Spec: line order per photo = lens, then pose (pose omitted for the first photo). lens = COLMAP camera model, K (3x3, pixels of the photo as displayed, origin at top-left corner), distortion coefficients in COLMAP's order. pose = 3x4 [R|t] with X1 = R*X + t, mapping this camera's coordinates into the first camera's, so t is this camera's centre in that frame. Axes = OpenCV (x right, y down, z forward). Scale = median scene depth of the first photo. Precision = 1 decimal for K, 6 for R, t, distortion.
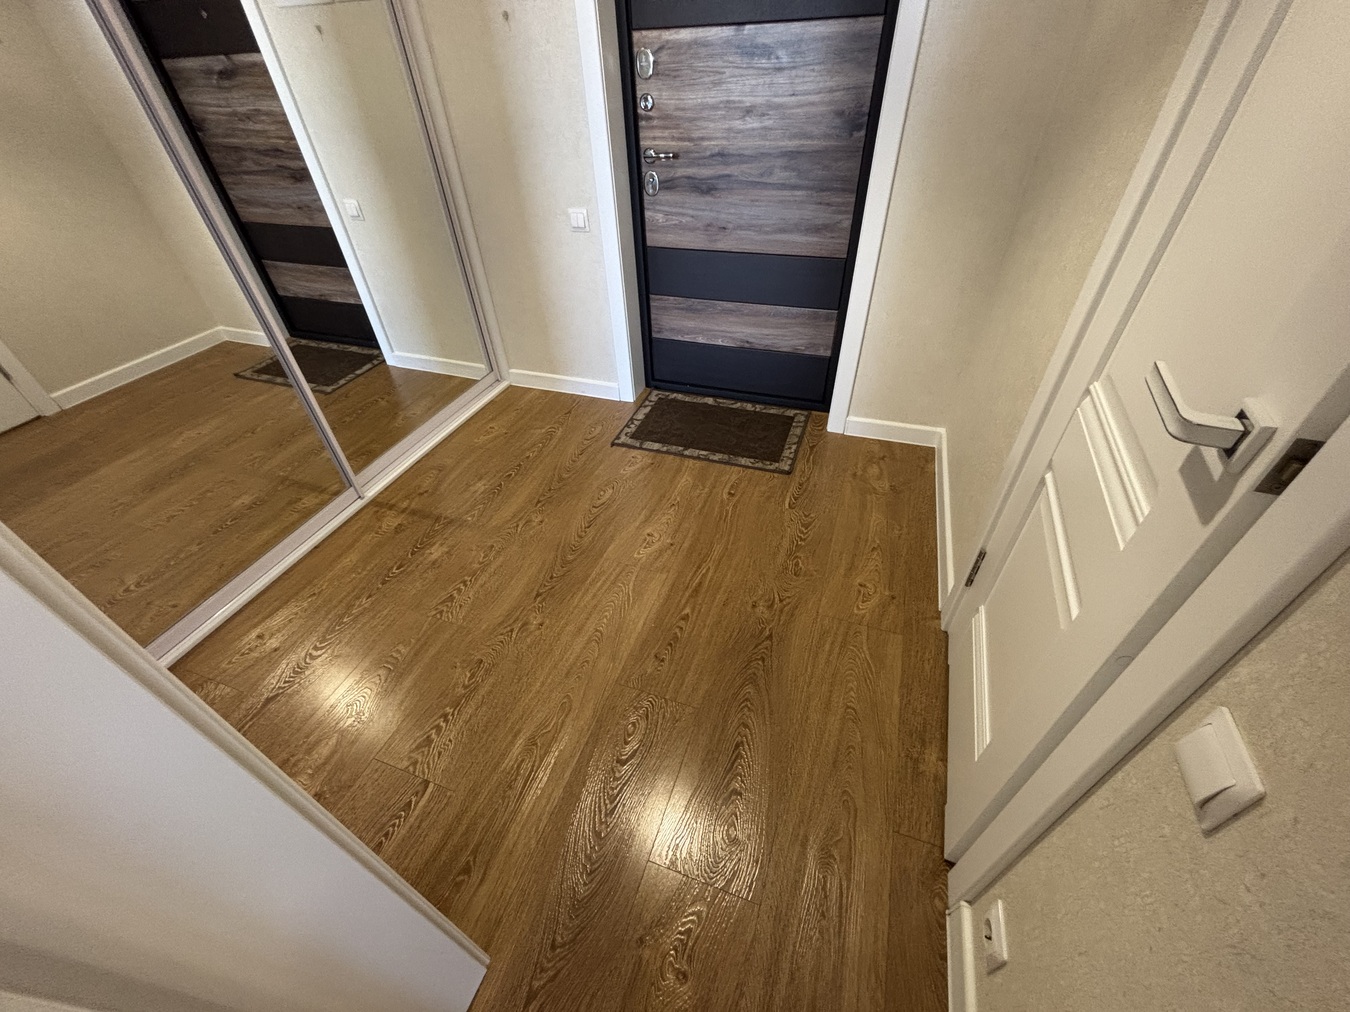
lens RADIAL K [[545.7, 0, 674.4], [0, 545.7, 506.9], [0, 0, 1]] dist [-0.001222, -0.000315]
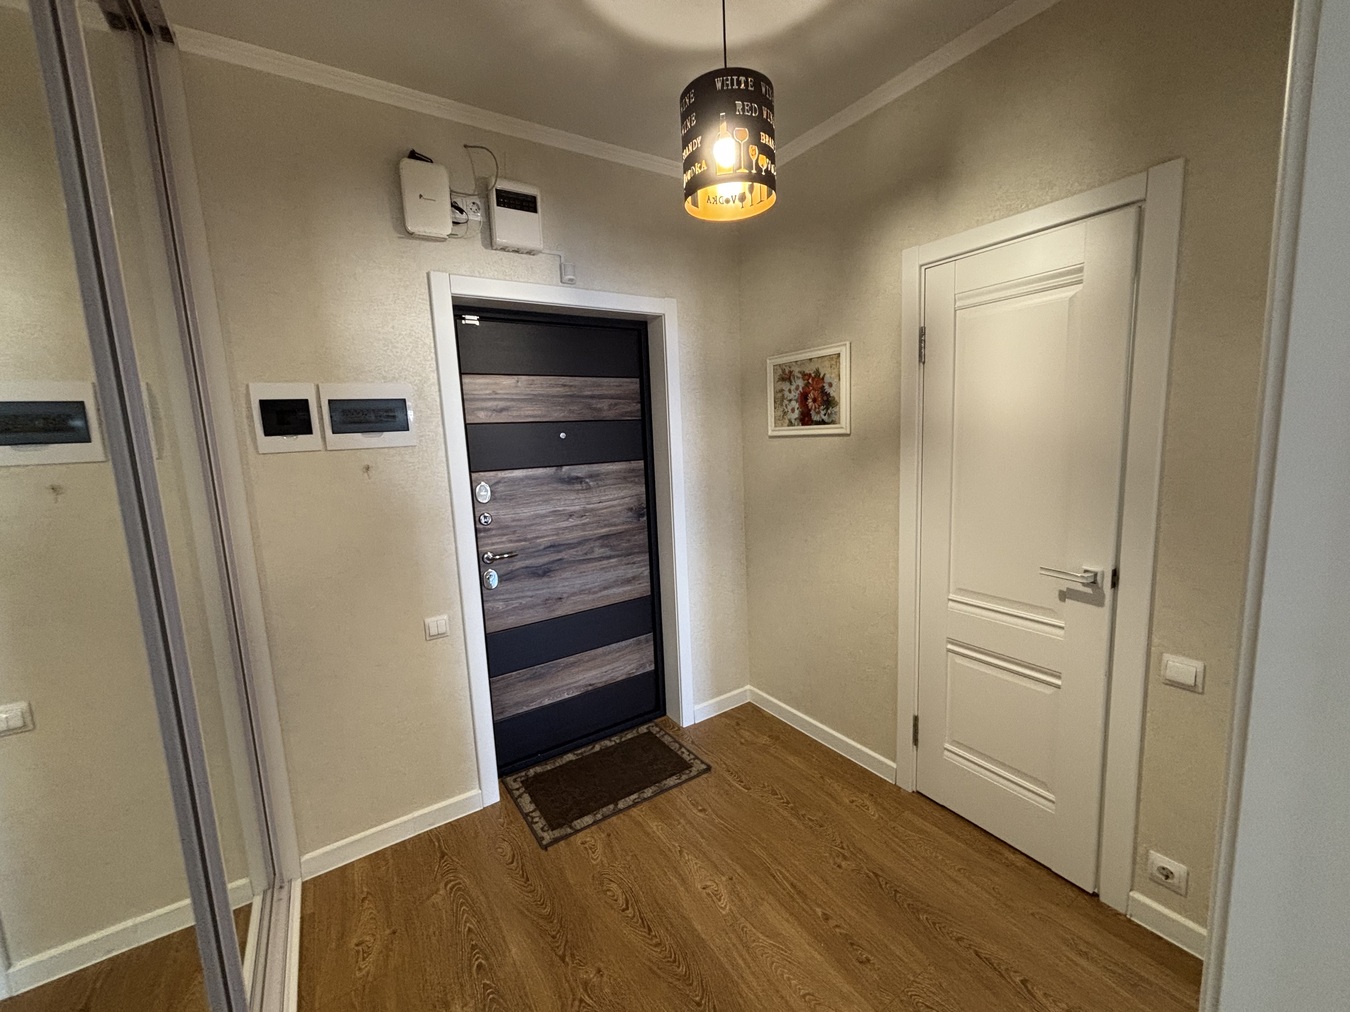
lens RADIAL K [[545.7, 0, 675.2], [0, 545.7, 505.5], [0, 0, 1]] dist [-0.001222, -0.000315]
pose [[0.602888, -0.099290, 0.791624, -0.665126], [0.533138, 0.788302, -0.307156, -0.181105], [-0.593541, 0.607225, 0.528192, 0.123227]]
